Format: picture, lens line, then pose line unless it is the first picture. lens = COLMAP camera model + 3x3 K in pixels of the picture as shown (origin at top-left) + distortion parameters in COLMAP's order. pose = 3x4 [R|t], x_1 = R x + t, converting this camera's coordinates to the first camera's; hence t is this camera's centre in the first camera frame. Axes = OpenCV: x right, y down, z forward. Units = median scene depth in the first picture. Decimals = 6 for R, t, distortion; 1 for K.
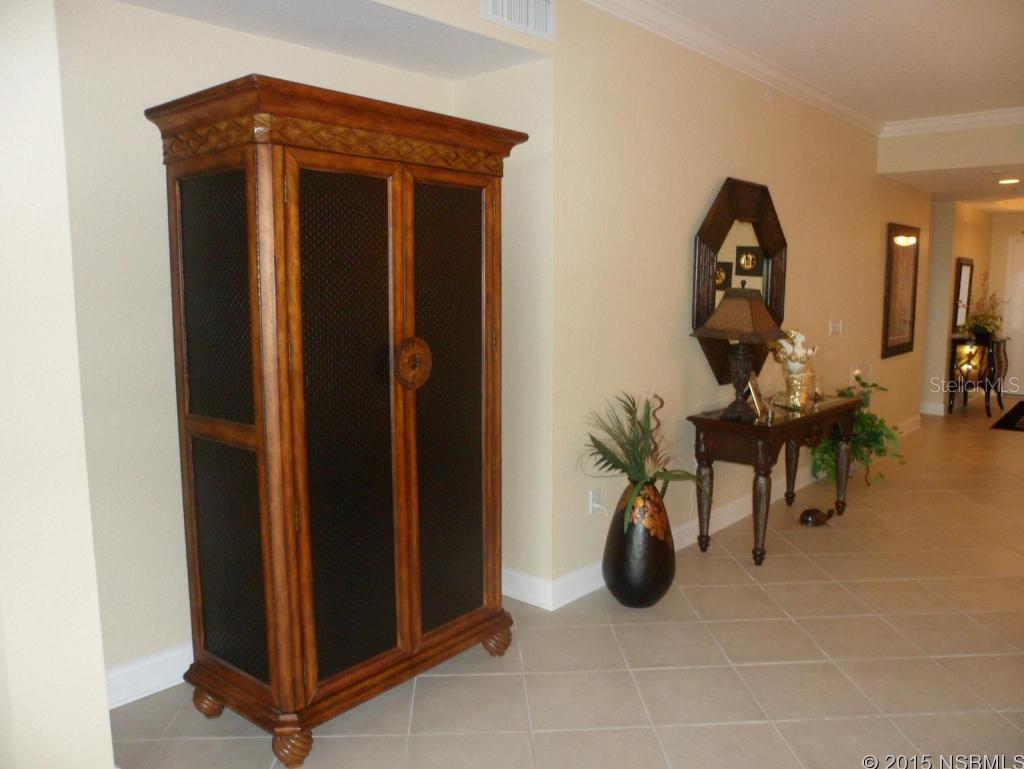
lens RADIAL K [[811.3, 0, 511.4], [0, 811.3, 385.2], [0, 0, 1]] dist [-0.120060, 0.072671]
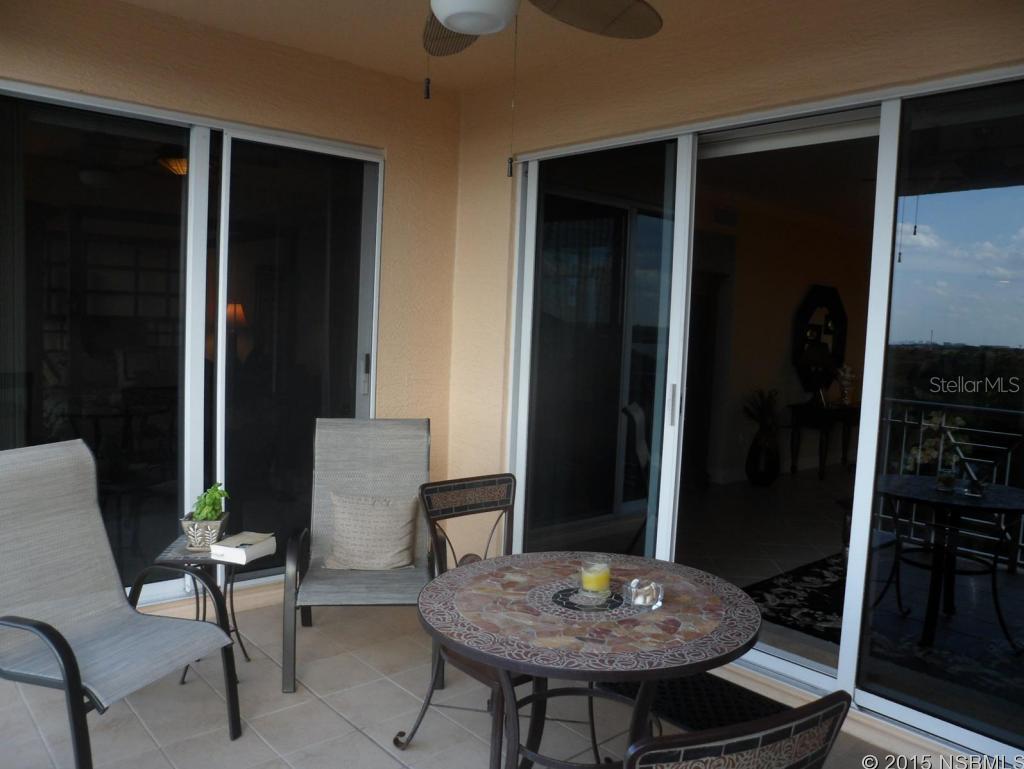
lens RADIAL K [[811.3, 0, 511.3], [0, 811.3, 383.4], [0, 0, 1]] dist [-0.120060, 0.072671]
pose [[0.991426, 0.048662, -0.121274, -0.222537], [-0.056679, 0.996368, -0.063554, 0.151713], [0.117741, 0.069883, 0.990582, -1.048138]]
